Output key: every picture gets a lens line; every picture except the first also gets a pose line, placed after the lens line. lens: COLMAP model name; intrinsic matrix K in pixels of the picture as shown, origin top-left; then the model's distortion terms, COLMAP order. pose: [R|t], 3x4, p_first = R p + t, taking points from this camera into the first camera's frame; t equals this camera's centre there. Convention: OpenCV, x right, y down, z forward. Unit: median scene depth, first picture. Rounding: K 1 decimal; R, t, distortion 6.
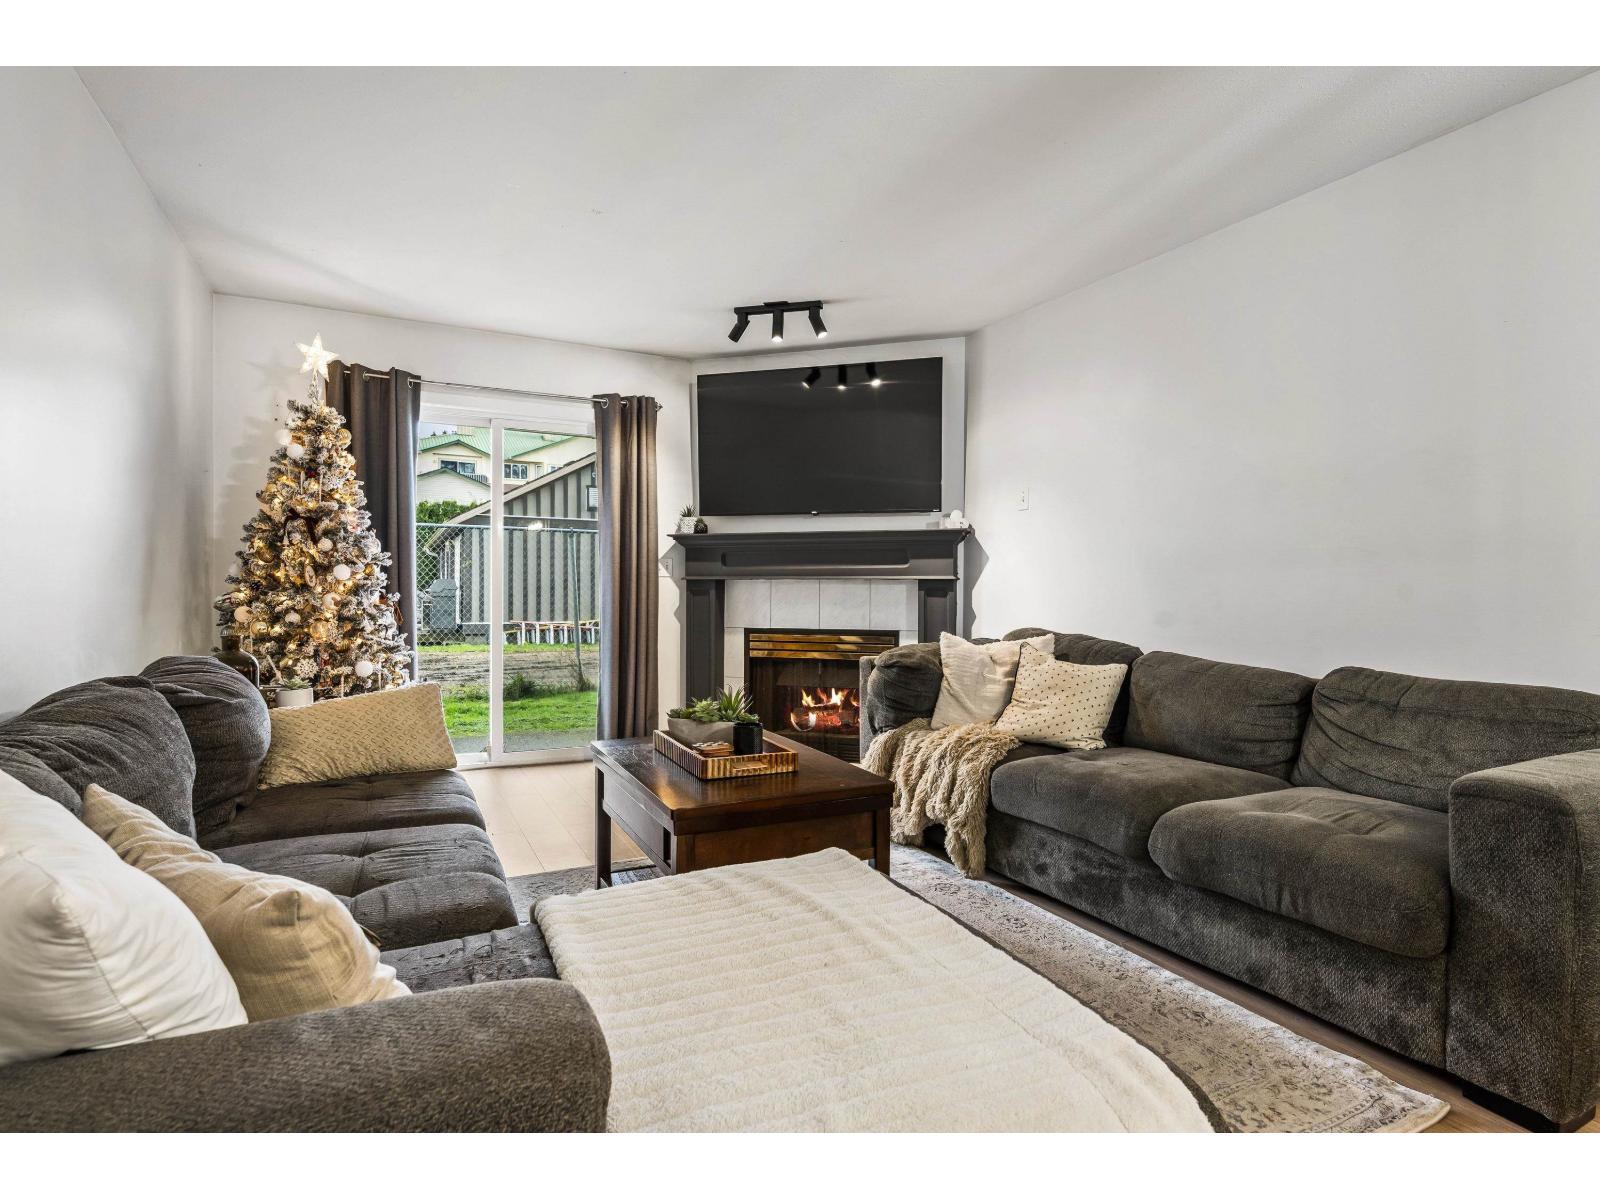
lens RADIAL K [[818.4, 0, 803.2], [0, 818.4, 609.0], [0, 0, 1]] dist [0.001109, 0.000594]
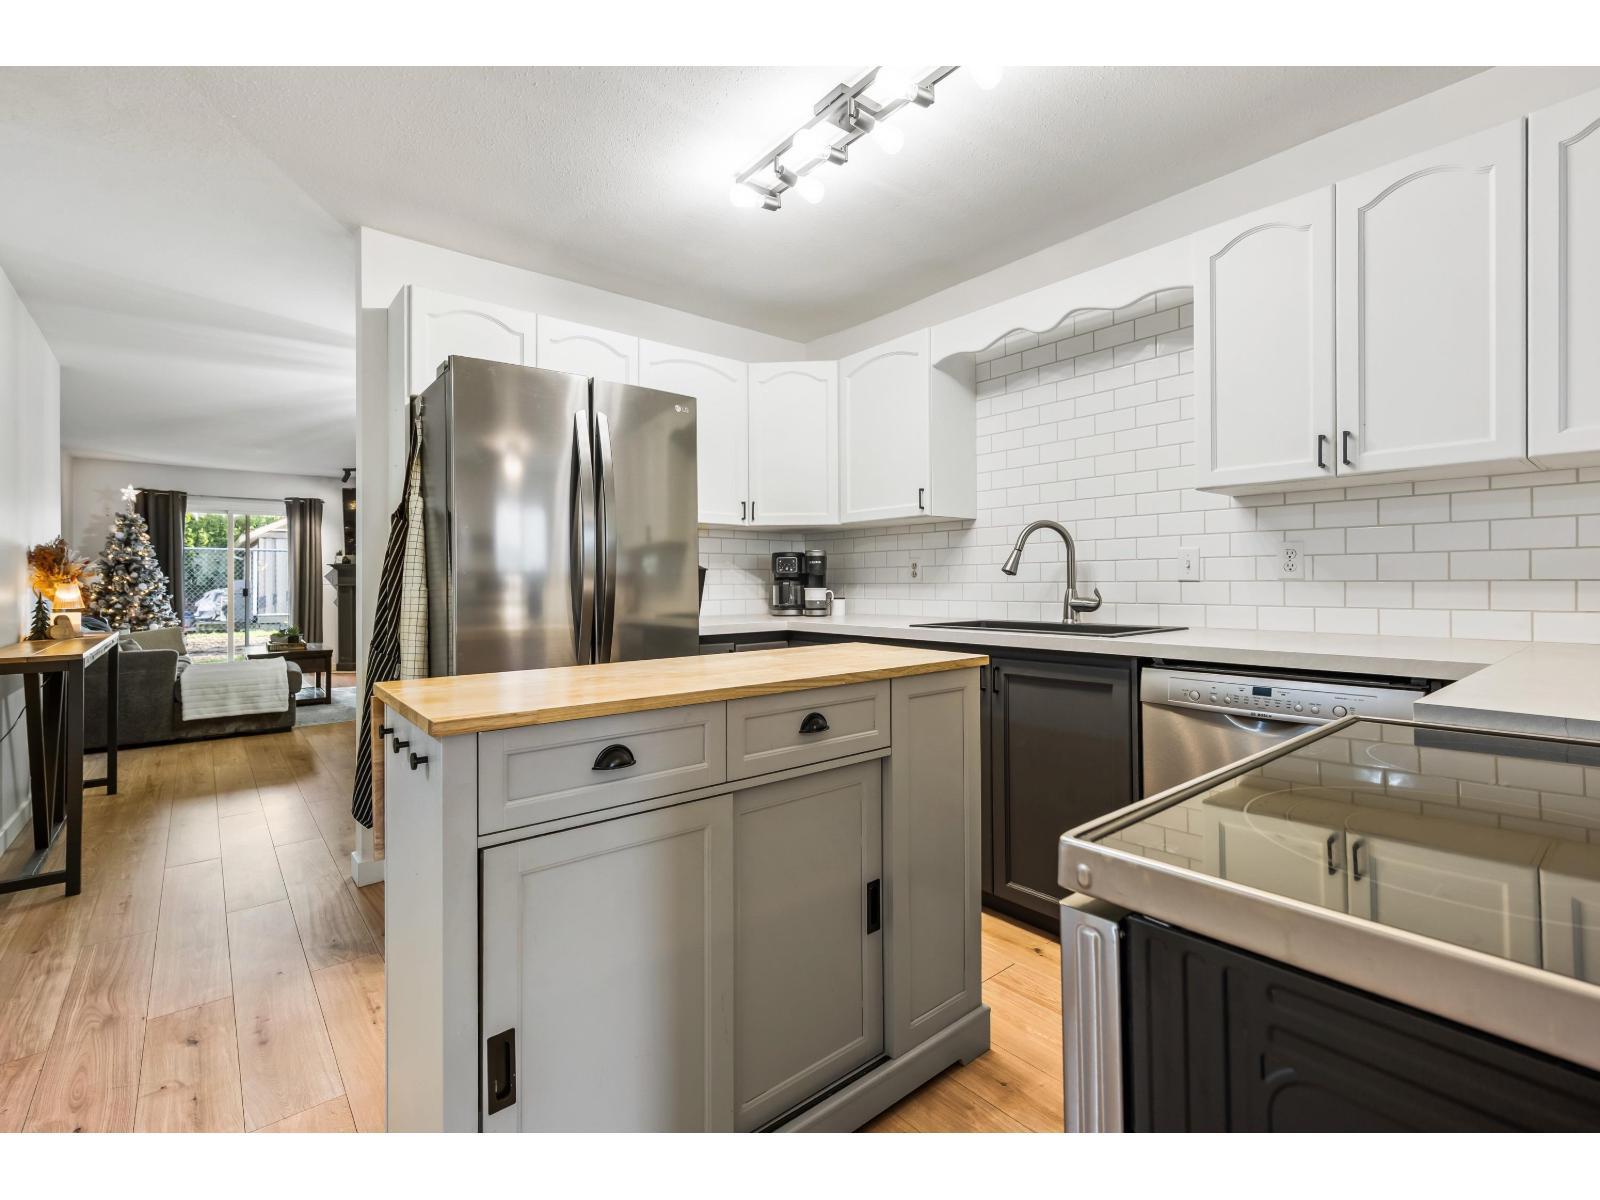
lens RADIAL K [[724.7, 0, 804.6], [0, 724.7, 584.2], [0, 0, 1]] dist [0.000208, 0.000362]
pose [[0.975817, -0.012711, 0.218220, 0.669797], [0.016869, 0.999710, -0.017198, 0.013110], [-0.217938, 0.020463, 0.975748, -1.157026]]
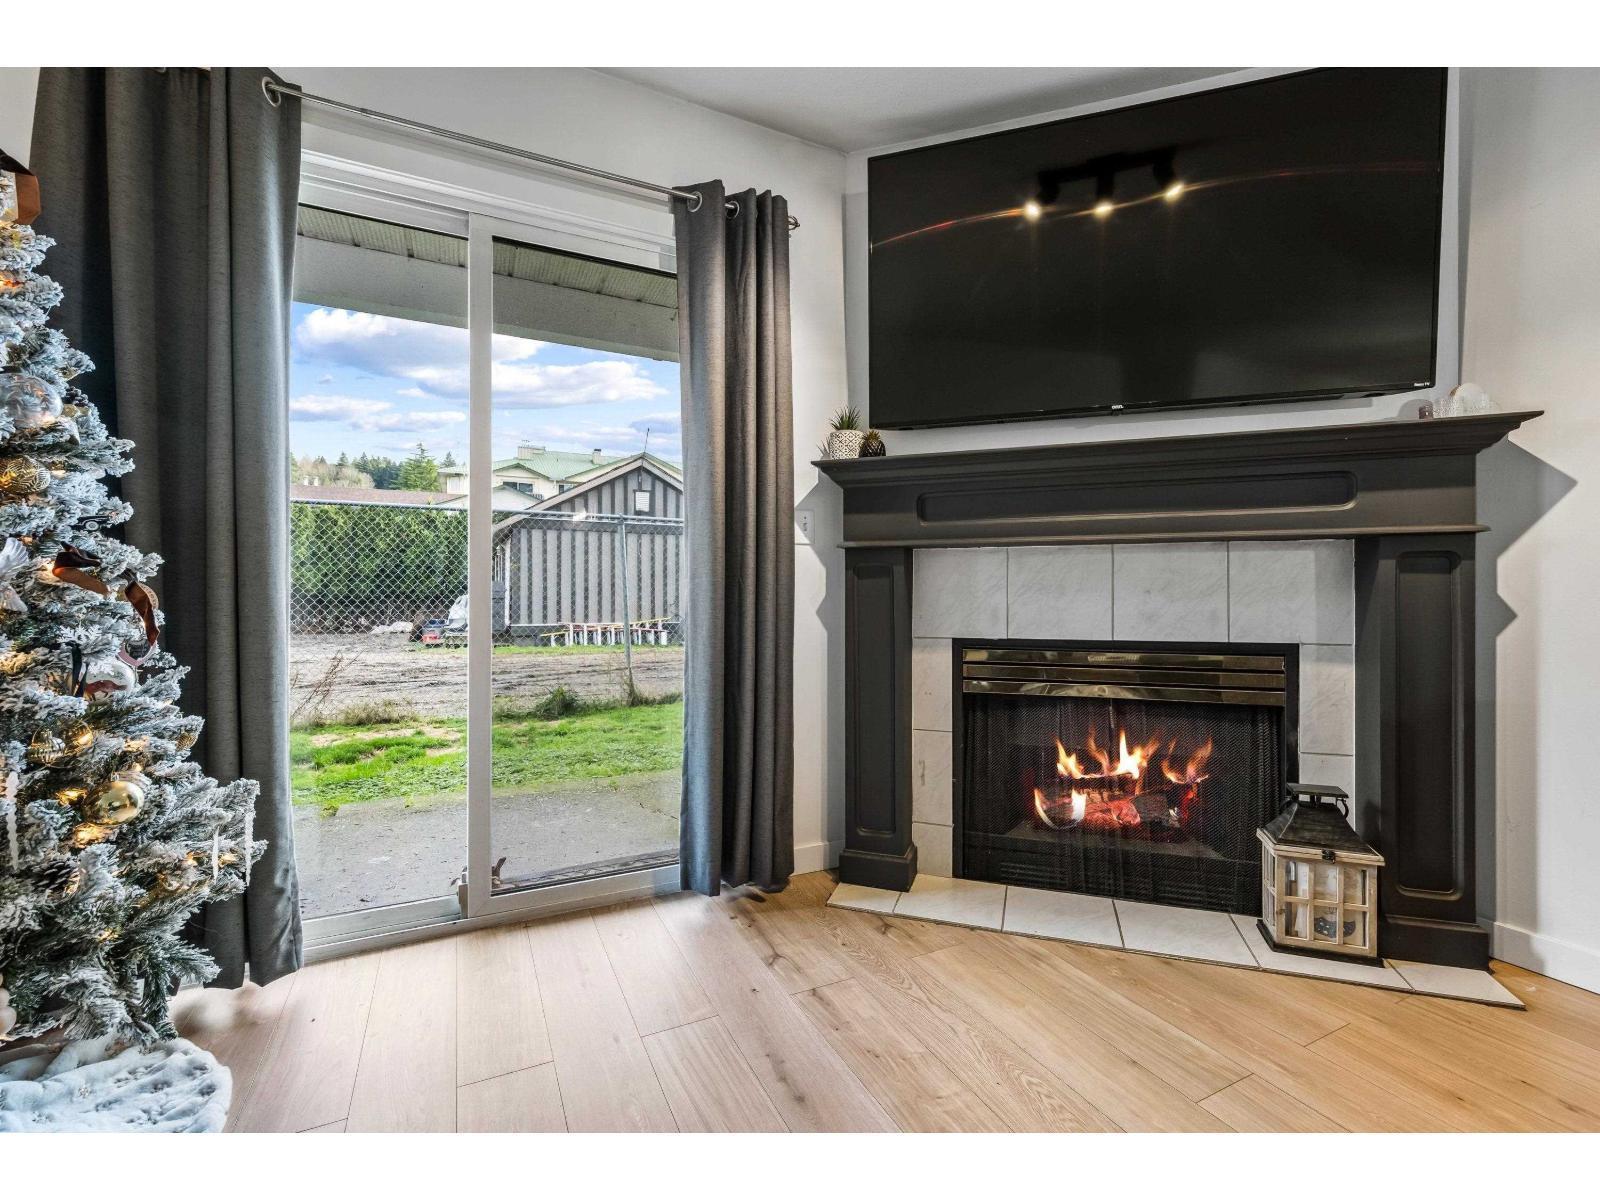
lens RADIAL K [[691.2, 0, 795.9], [0, 691.2, 594.2], [0, 0, 1]] dist [0.000033, -0.000020]
pose [[0.999728, -0.007188, -0.022195, -0.181806], [0.006677, 0.999713, -0.023027, 0.004944], [0.022354, 0.022872, 0.999488, 0.608826]]
